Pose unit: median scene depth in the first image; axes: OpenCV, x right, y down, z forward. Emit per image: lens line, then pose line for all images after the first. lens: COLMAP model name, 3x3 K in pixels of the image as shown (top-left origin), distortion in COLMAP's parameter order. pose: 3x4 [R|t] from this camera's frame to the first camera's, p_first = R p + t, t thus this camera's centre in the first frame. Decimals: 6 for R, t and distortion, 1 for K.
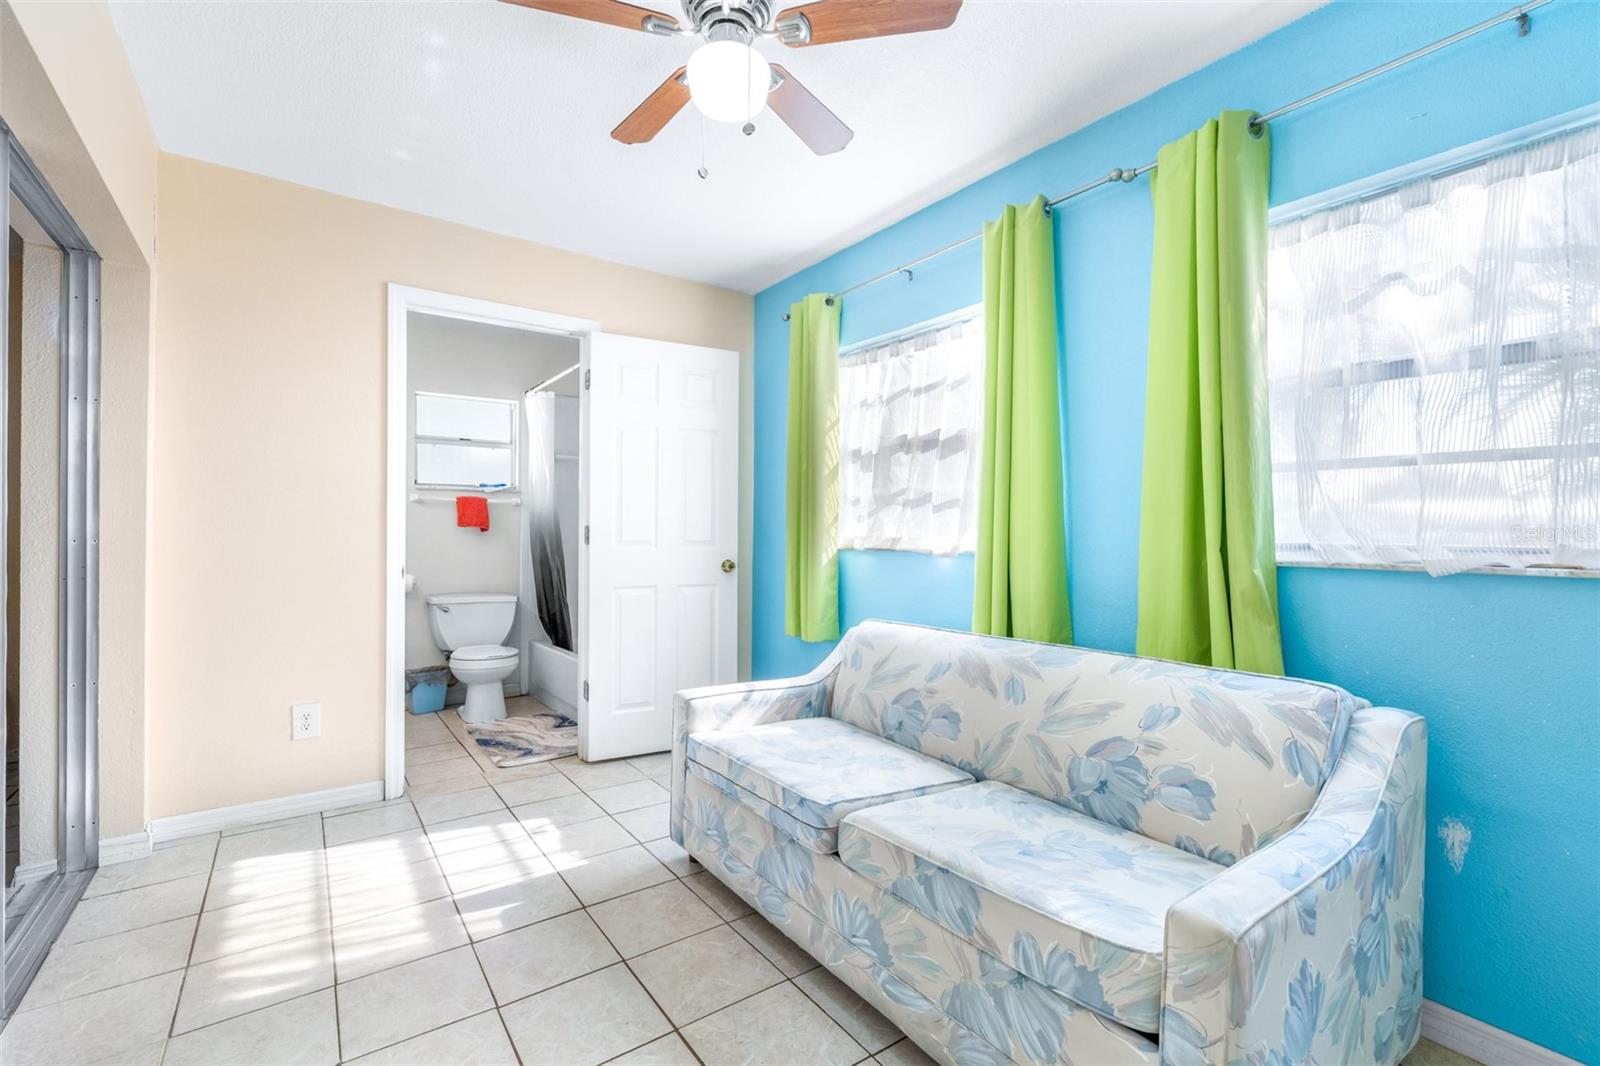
lens RADIAL K [[688.6, 0, 798.9], [0, 688.6, 538.3], [0, 0, 1]] dist [0.000789, -0.000054]
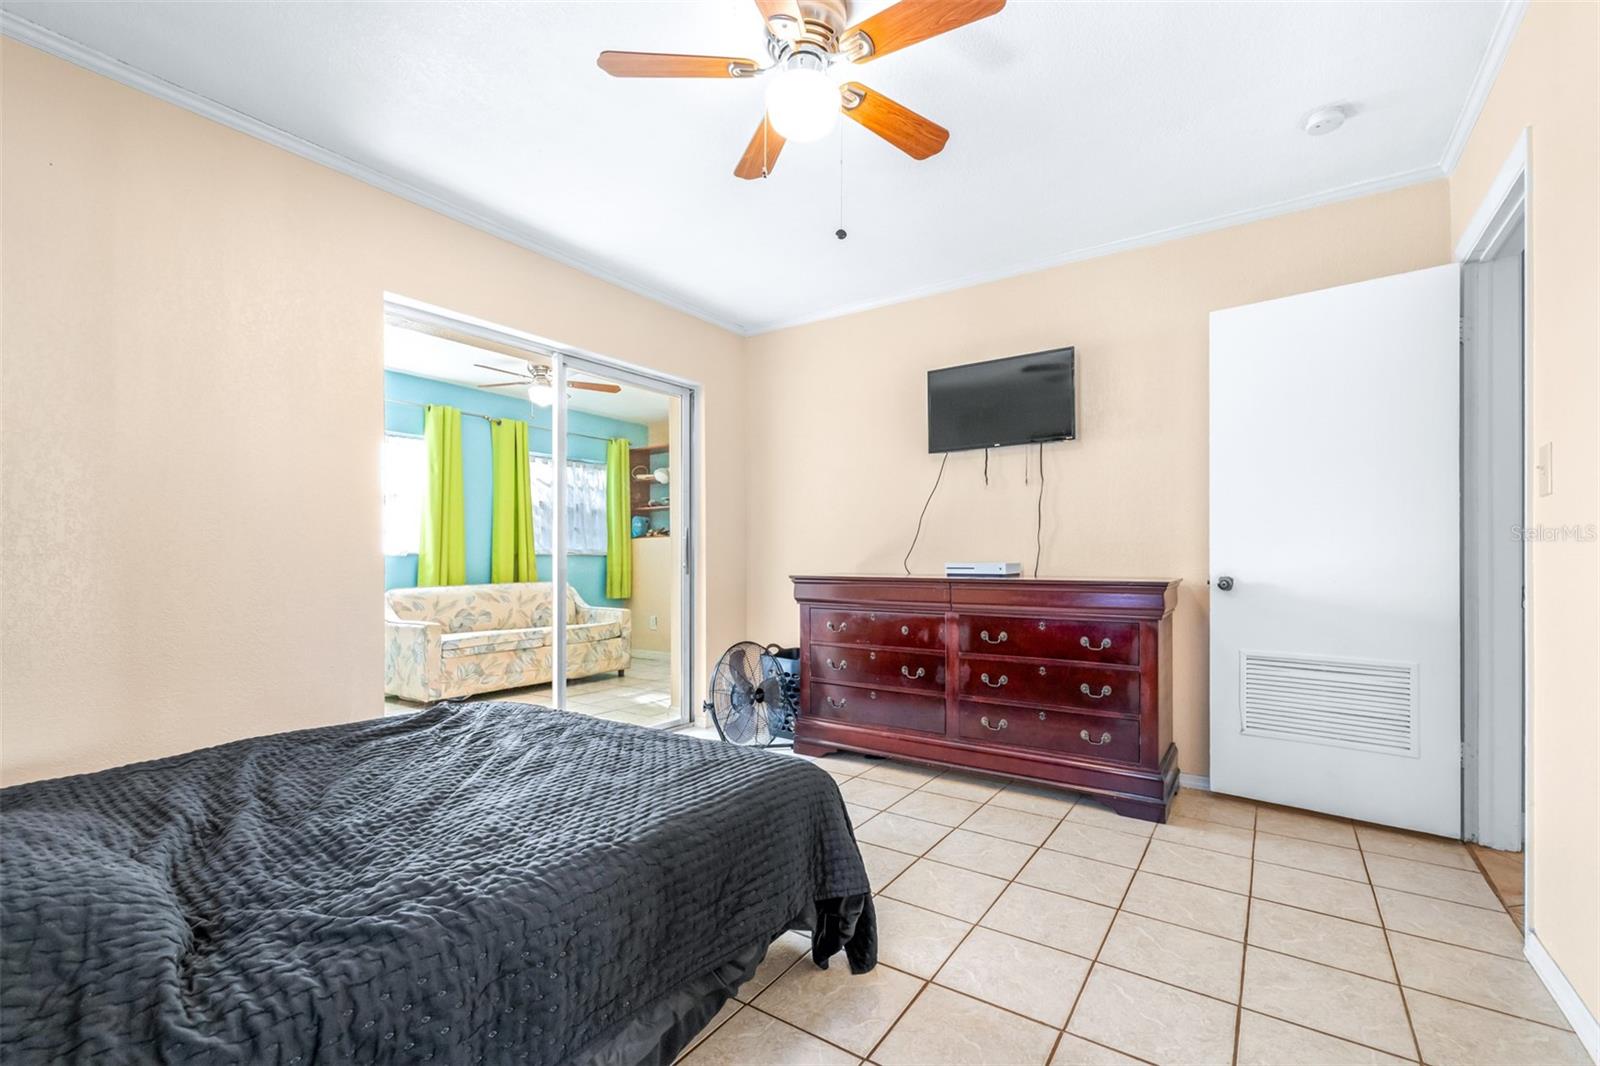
lens RADIAL K [[688.6, 0, 798.9], [0, 688.6, 538.3], [0, 0, 1]] dist [0.000789, -0.000054]
pose [[-0.324556, 0.017124, 0.945711, -3.133454], [-0.003004, 0.999812, -0.019134, 0.022316], [-0.945862, -0.009051, -0.324444, 0.862366]]
